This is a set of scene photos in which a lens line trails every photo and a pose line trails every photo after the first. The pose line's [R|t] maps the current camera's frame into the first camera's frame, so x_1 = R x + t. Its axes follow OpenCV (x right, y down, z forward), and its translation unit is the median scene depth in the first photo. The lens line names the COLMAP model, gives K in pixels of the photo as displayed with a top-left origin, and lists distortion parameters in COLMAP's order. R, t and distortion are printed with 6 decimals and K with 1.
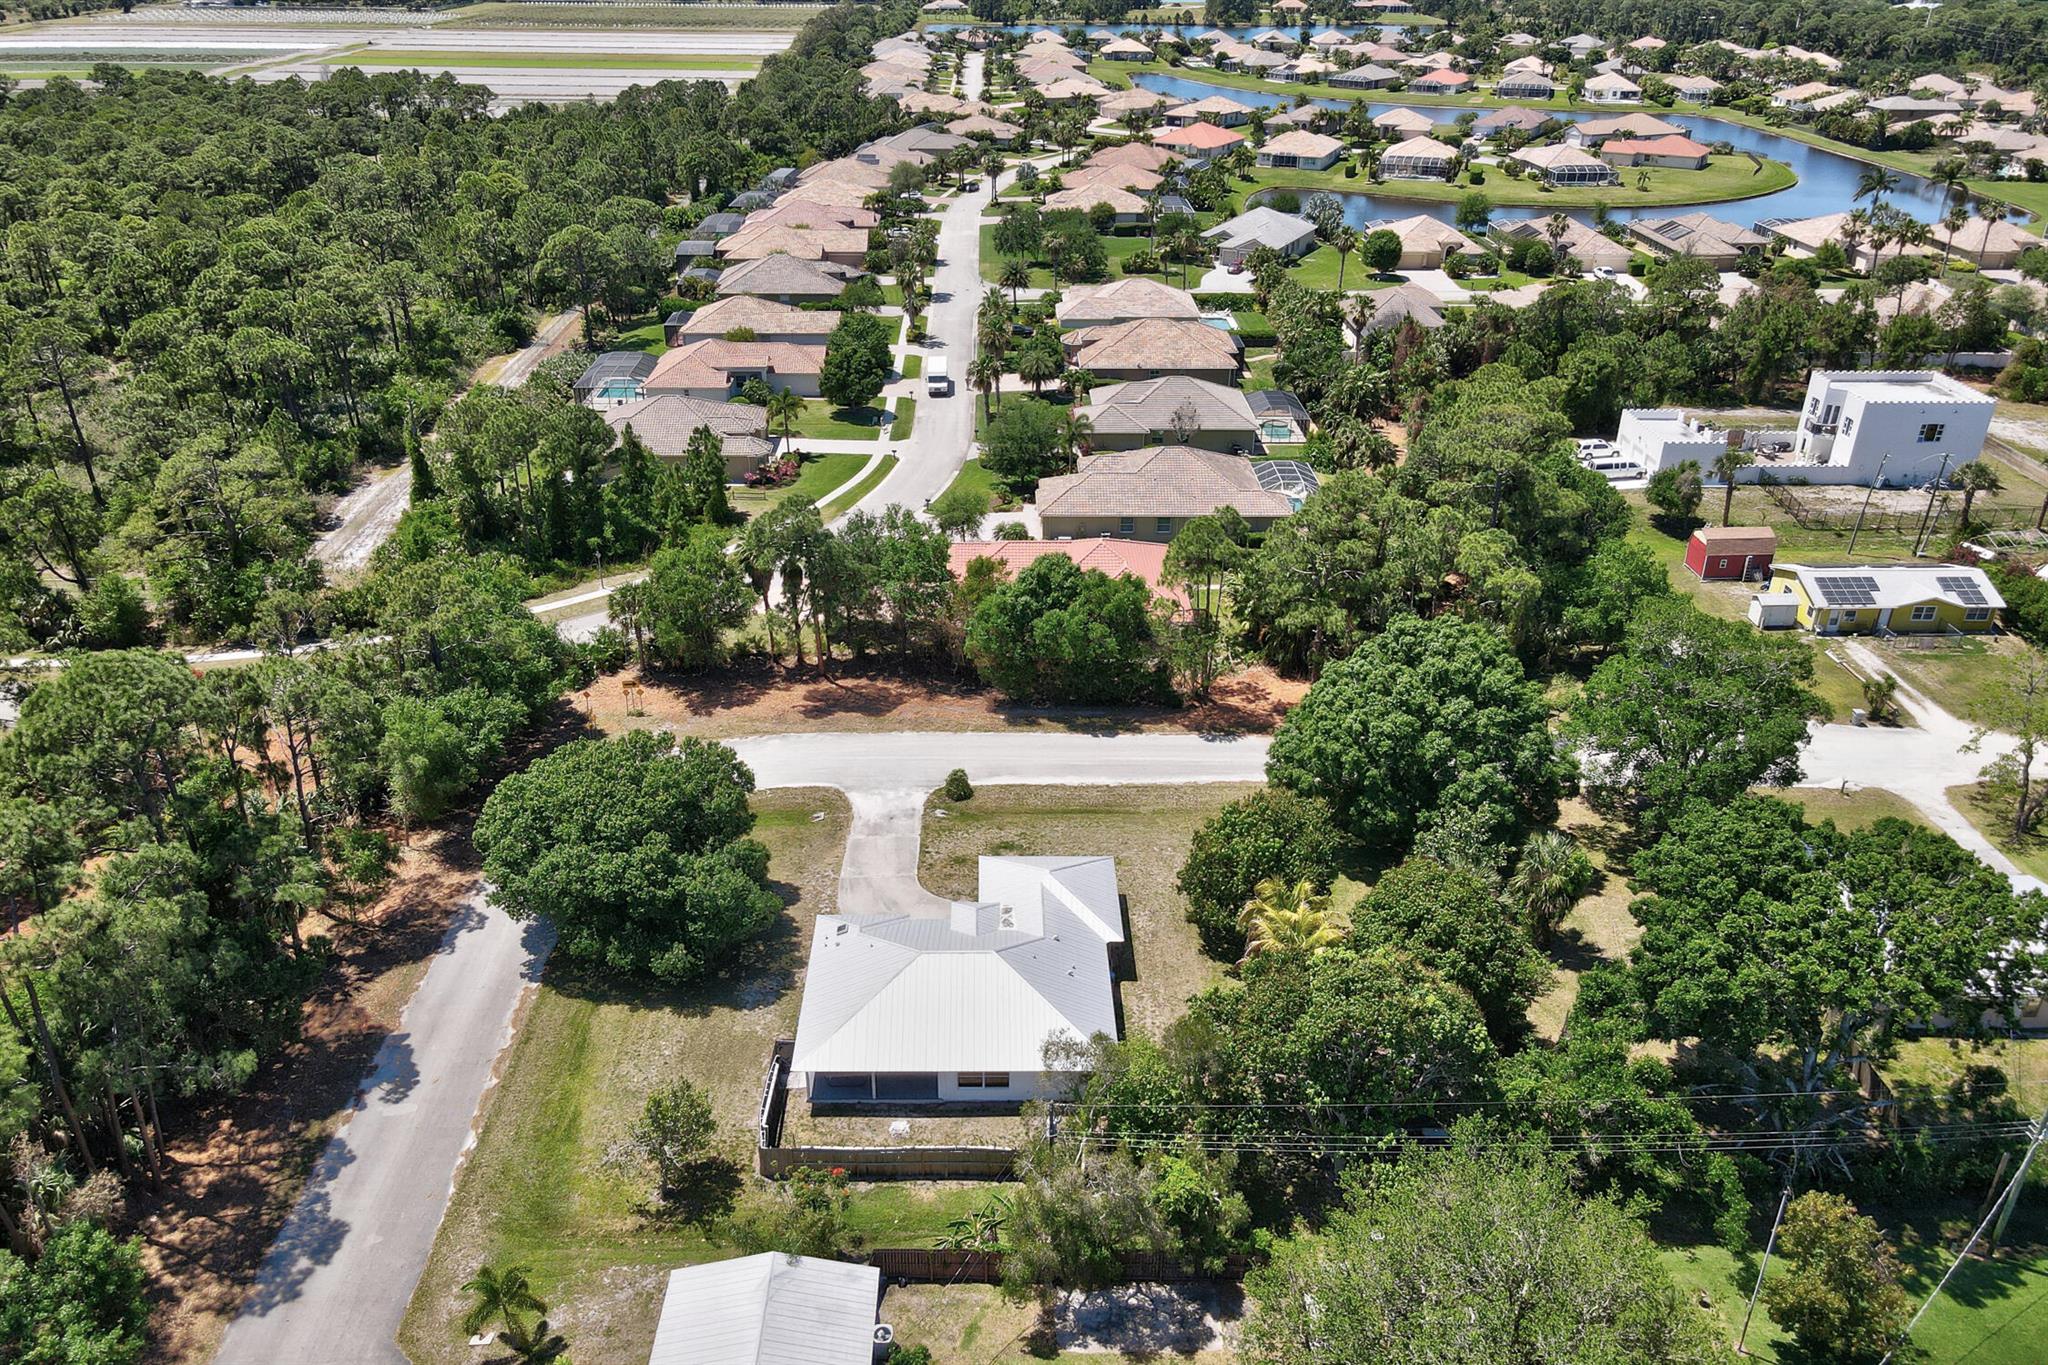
lens RADIAL K [[1523.9, 0, 1021.4], [0, 1523.9, 663.7], [0, 0, 1]] dist [0.002652, 0.021103]
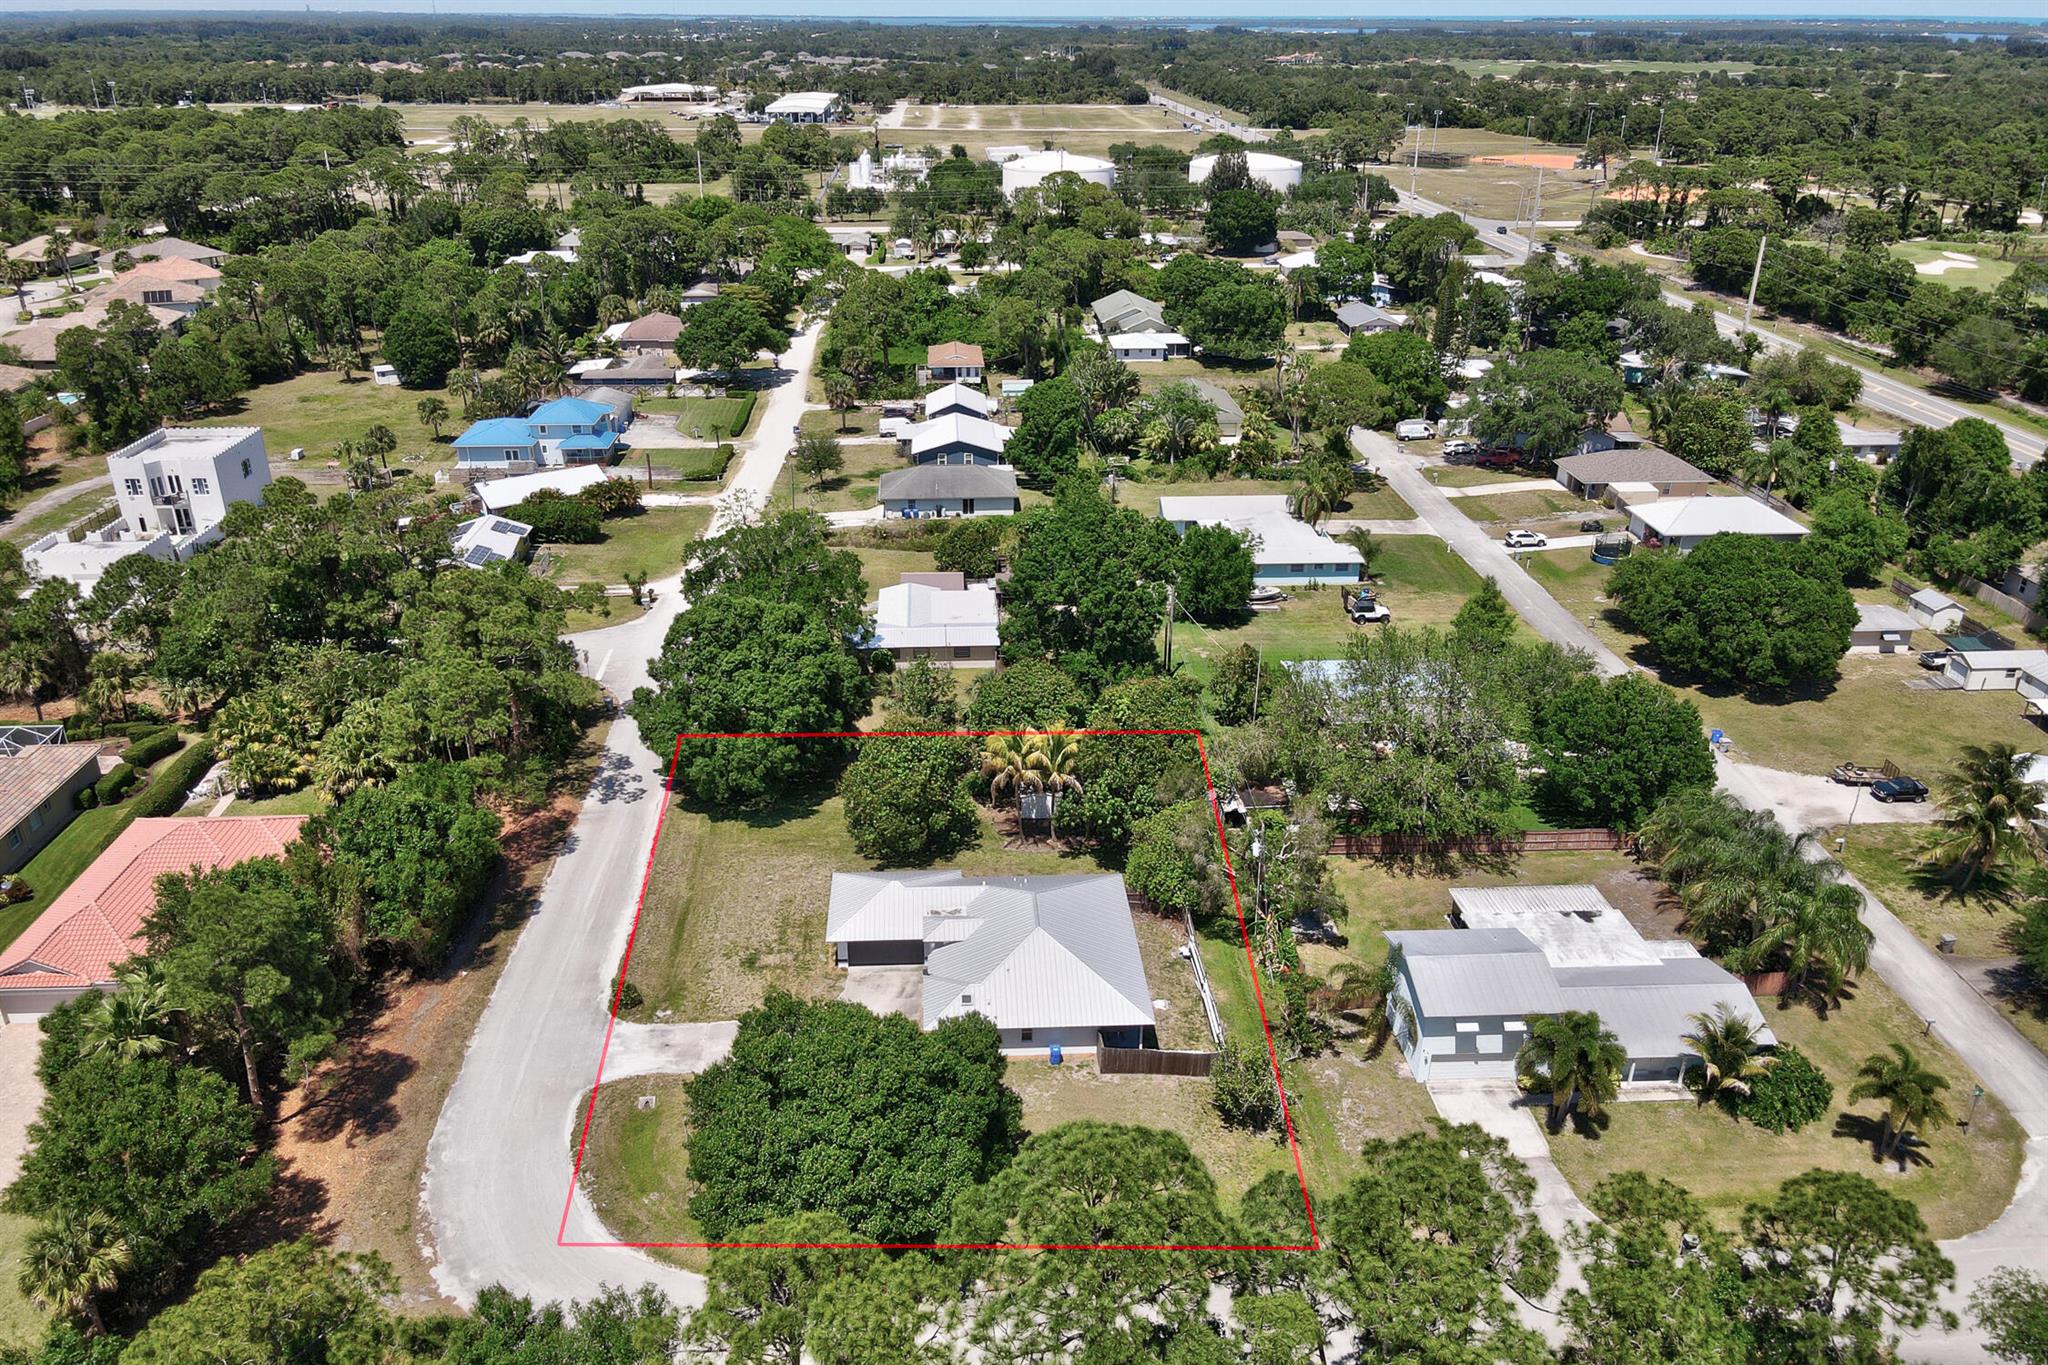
lens RADIAL K [[1523.9, 0, 1011.5], [0, 1523.9, 686.8], [0, 0, 1]] dist [0.002652, 0.021103]
pose [[-0.034470, -0.409968, 0.911448, -0.746382], [0.445076, 0.810264, 0.381288, -0.287070], [-0.894829, 0.418806, 0.154537, 0.563495]]
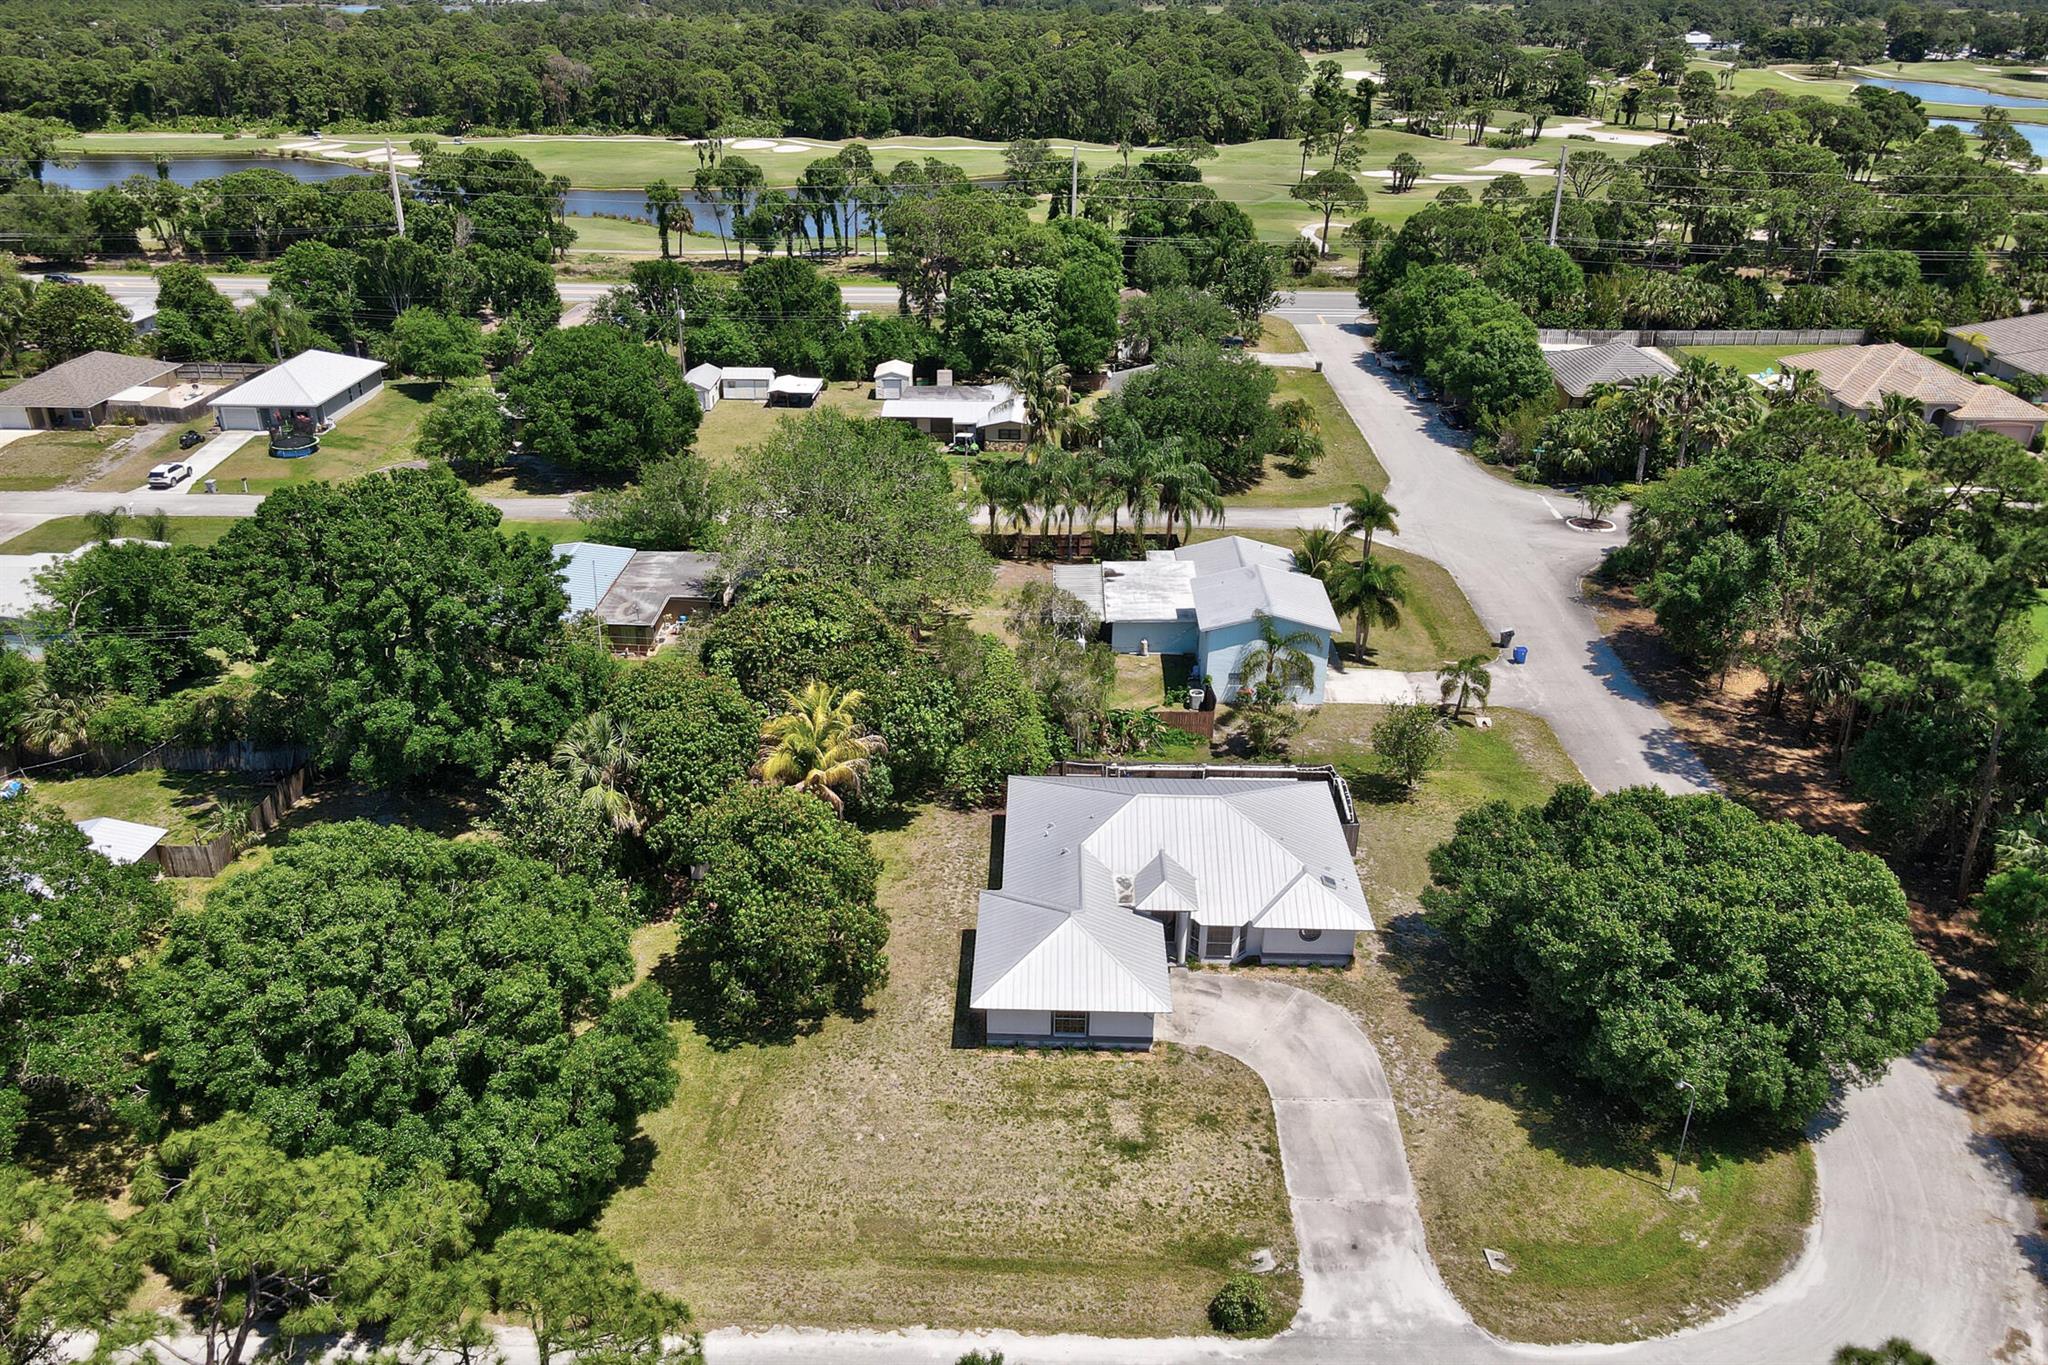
lens RADIAL K [[1523.9, 0, 1015.1], [0, 1523.9, 641.8], [0, 0, 1]] dist [0.002652, 0.021103]
pose [[-0.999142, -0.022598, 0.034711, 0.014858], [0.012457, 0.635283, 0.772179, -0.406274], [-0.039501, 0.771949, -0.634456, 1.096358]]
